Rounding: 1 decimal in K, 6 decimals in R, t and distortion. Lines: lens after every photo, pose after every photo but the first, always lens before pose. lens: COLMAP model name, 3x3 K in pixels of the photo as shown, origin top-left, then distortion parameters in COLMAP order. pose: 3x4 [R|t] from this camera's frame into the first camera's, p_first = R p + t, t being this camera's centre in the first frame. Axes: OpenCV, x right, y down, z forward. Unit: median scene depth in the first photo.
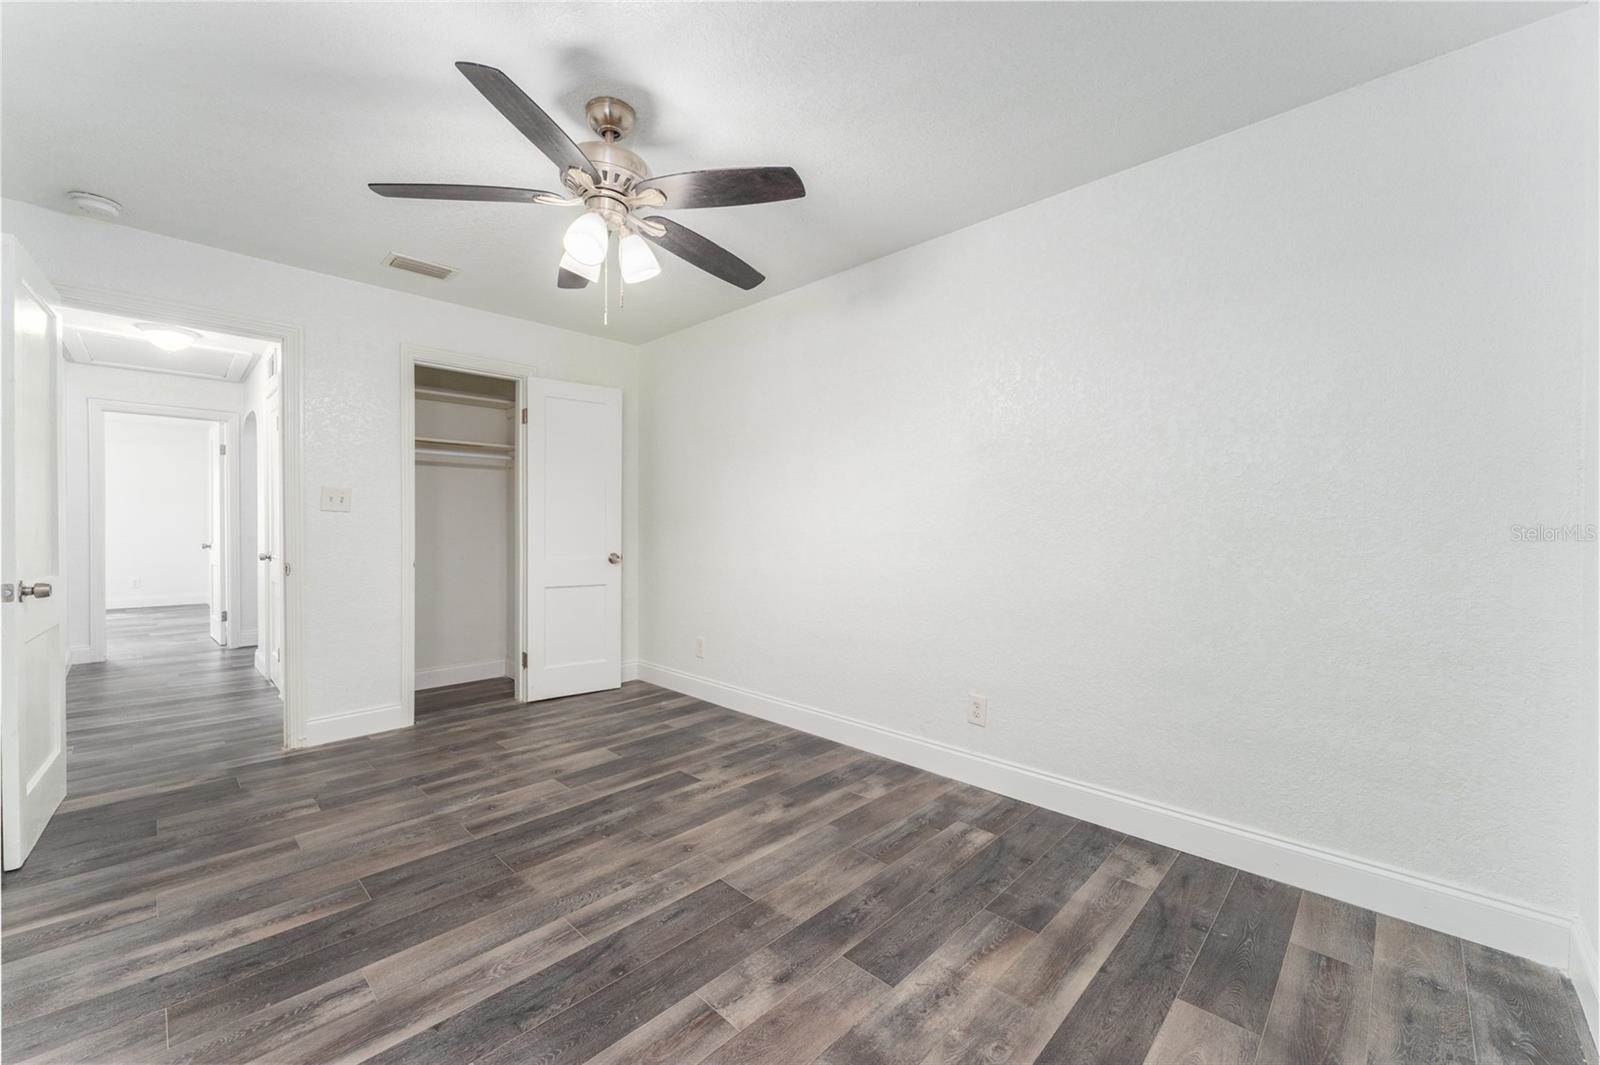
lens RADIAL K [[645.4, 0, 774.1], [0, 645.4, 535.4], [0, 0, 1]] dist [0.010305, 0.000282]
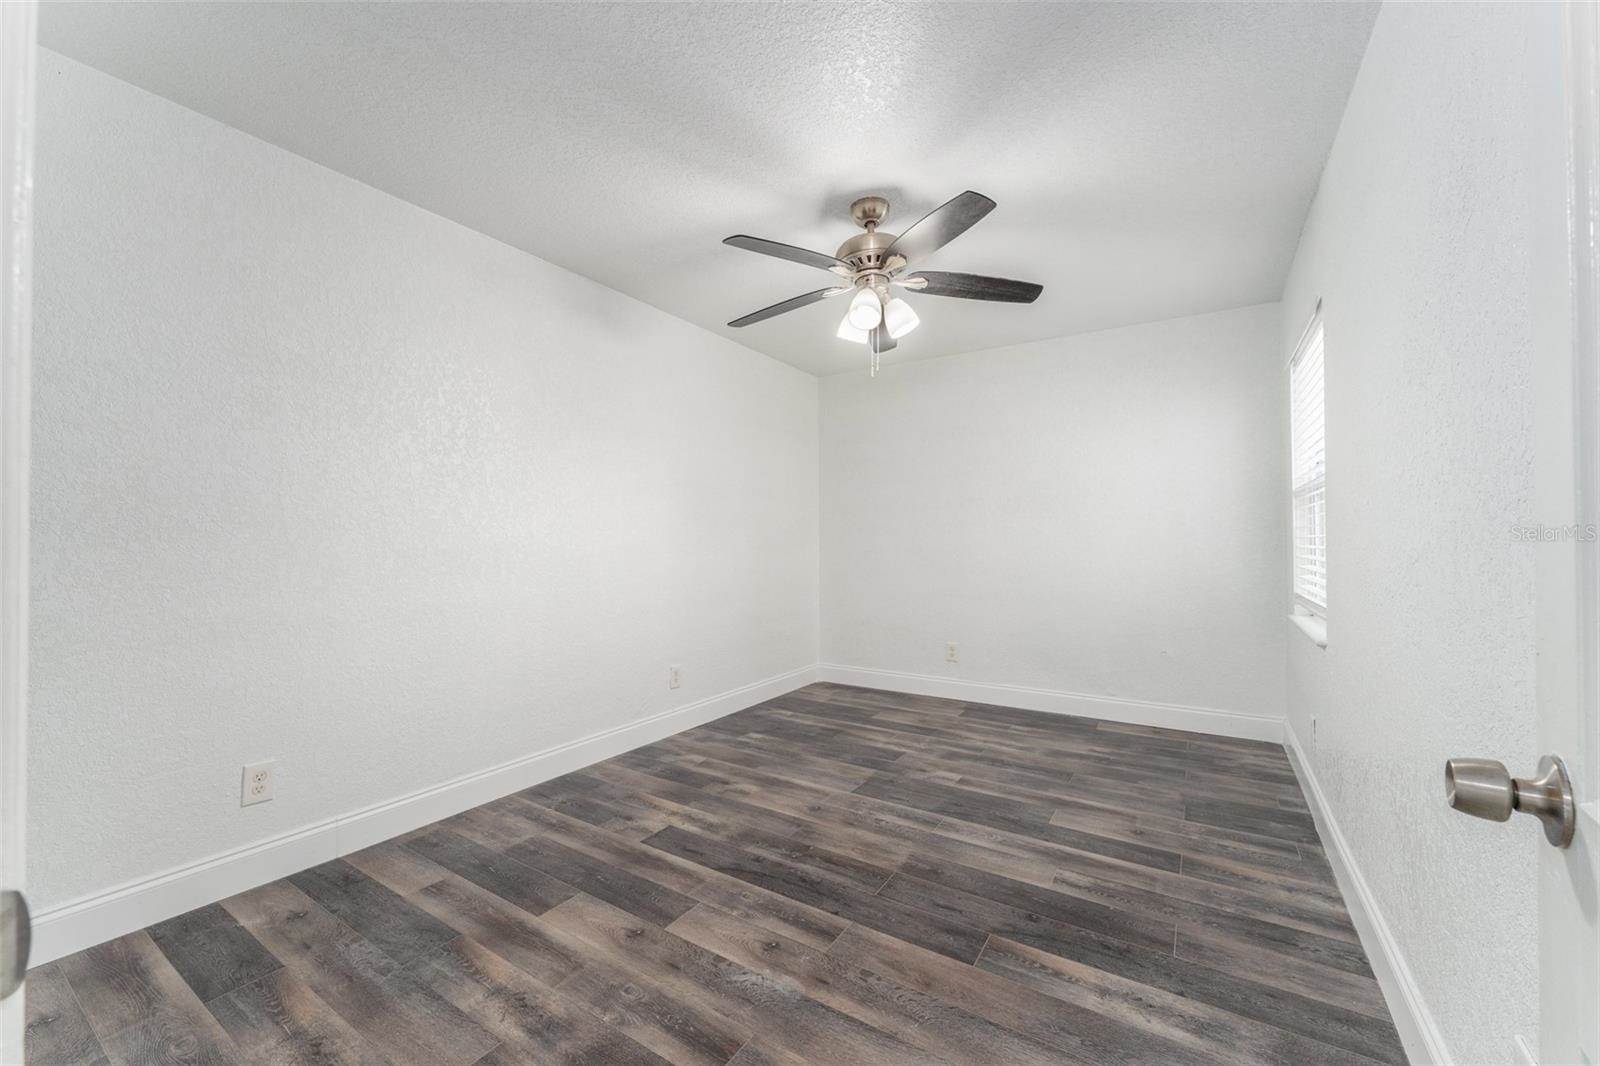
lens RADIAL K [[645.4, 0, 774.1], [0, 645.4, 535.9], [0, 0, 1]] dist [0.010305, 0.000282]
pose [[-0.214142, 0.007414, 0.976774, -1.250962], [0.011210, 0.999924, -0.005132, -0.026459], [-0.976738, 0.009851, -0.214209, 1.265120]]
